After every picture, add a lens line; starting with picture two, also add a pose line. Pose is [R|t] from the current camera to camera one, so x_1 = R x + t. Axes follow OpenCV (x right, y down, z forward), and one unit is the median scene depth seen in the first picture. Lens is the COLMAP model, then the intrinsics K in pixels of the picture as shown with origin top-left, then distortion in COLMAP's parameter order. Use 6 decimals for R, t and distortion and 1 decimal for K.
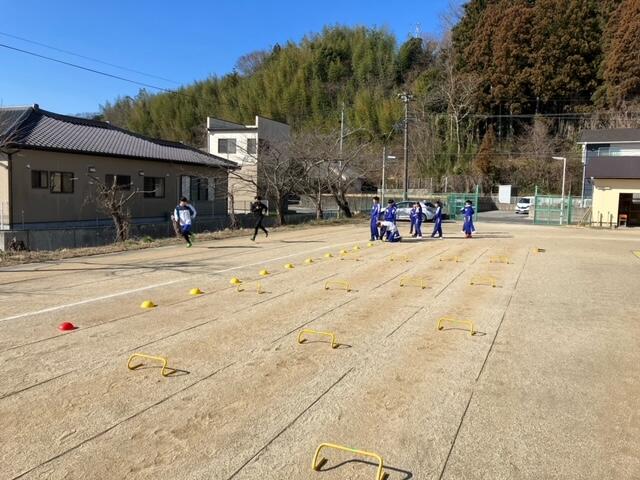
lens RADIAL K [[528.7, 0, 321.5], [0, 528.7, 238.5], [0, 0, 1]] dist [0.036069, -0.021383]
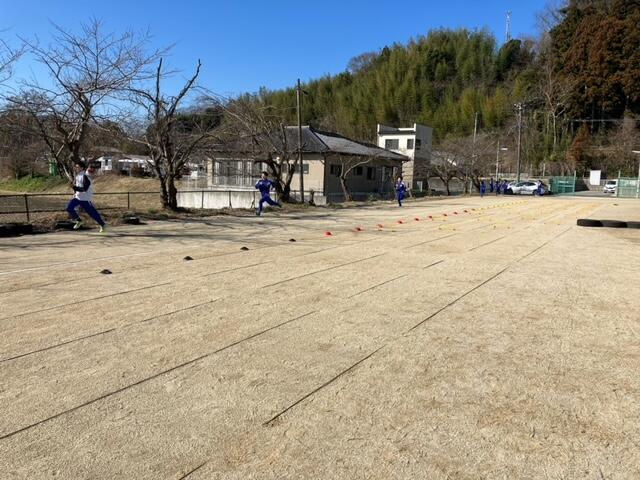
lens RADIAL K [[528.7, 0, 318.8], [0, 528.7, 241.7], [0, 0, 1]] dist [0.036069, -0.021383]
pose [[0.990136, 0.017991, -0.138949, -0.099929], [-0.013113, 0.999268, 0.035942, 0.024918], [0.139494, -0.033766, 0.989647, -0.276777]]
